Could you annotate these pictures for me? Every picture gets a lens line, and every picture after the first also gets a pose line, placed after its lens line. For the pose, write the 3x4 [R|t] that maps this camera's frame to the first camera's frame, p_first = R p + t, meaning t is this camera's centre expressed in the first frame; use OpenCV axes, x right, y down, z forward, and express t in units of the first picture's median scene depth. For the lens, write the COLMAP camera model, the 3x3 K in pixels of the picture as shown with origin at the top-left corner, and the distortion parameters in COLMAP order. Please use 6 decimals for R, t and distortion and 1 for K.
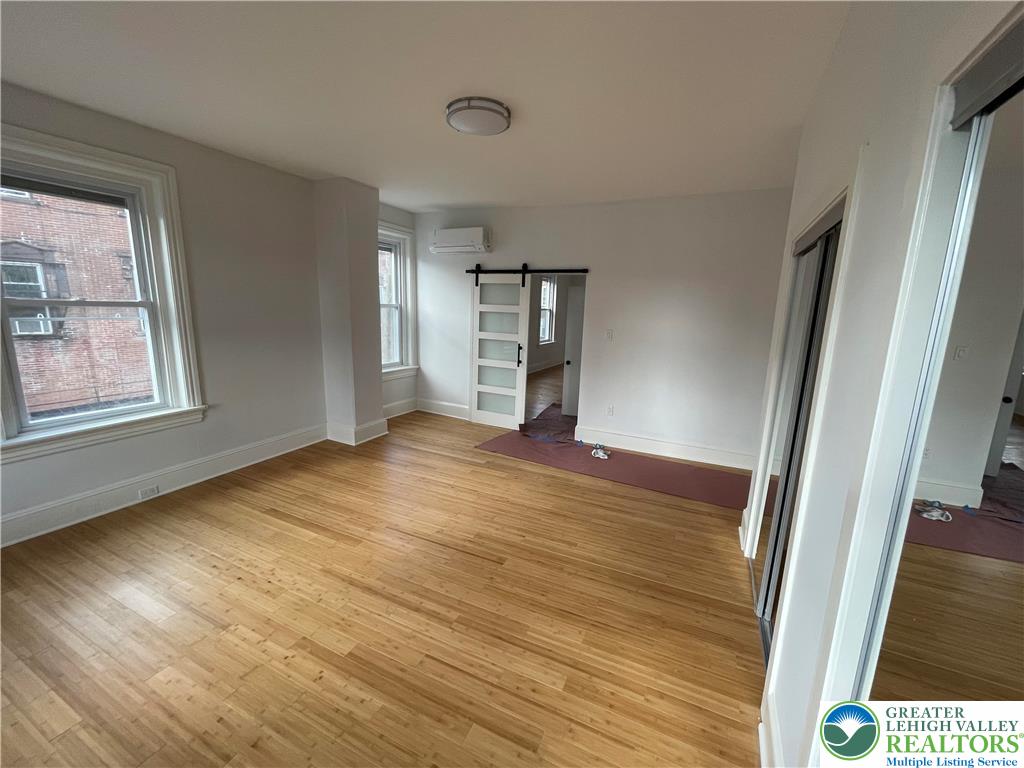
lens RADIAL K [[413.3, 0, 510.8], [0, 413.3, 385.5], [0, 0, 1]] dist [-0.002101, 0.000361]
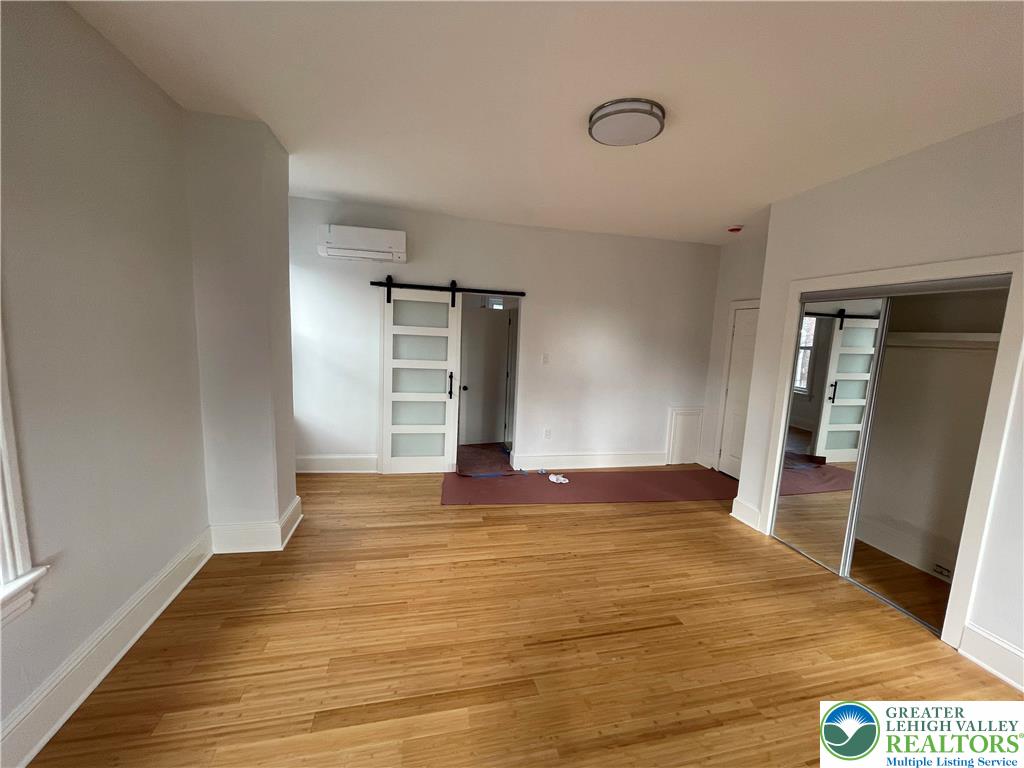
lens RADIAL K [[413.3, 0, 510.8], [0, 413.3, 385.5], [0, 0, 1]] dist [-0.002101, 0.000361]
pose [[0.782154, -0.075610, 0.618480, -0.459798], [0.097055, 0.995278, -0.001065, -0.066396], [-0.615479, 0.060859, 0.785800, 0.272003]]
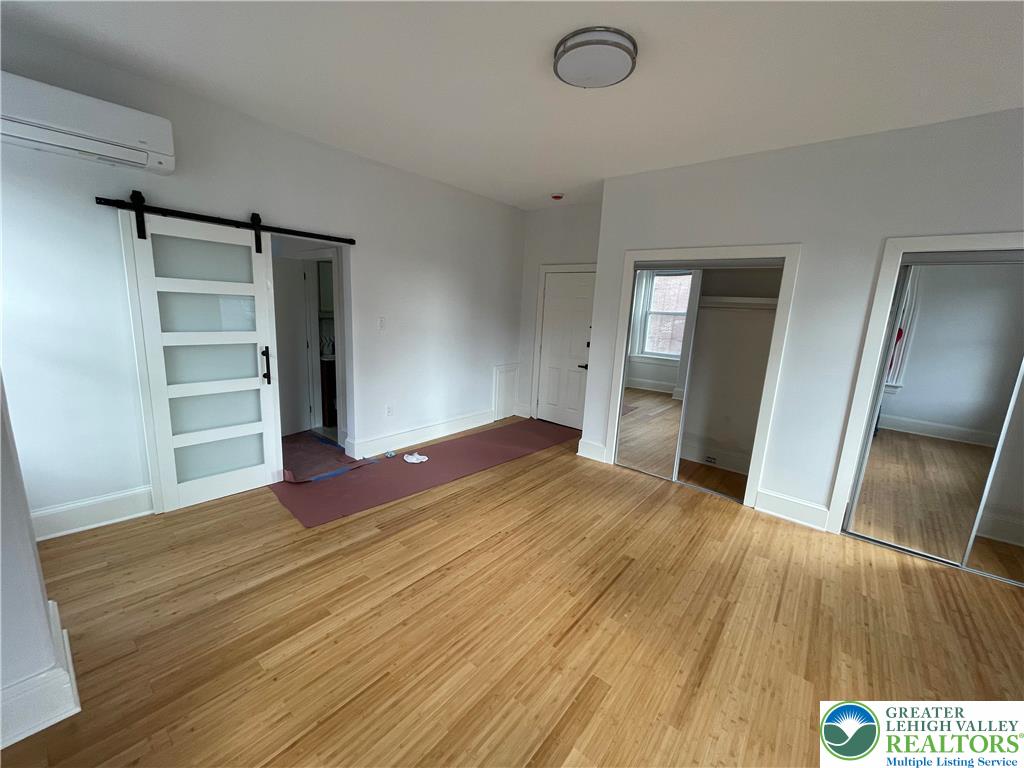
lens RADIAL K [[413.3, 0, 510.8], [0, 413.3, 385.5], [0, 0, 1]] dist [-0.002101, 0.000361]
pose [[0.240491, -0.204819, 0.948796, -0.535332], [0.140859, 0.974500, 0.174664, -0.111303], [-0.960376, 0.091642, 0.263209, 0.544838]]
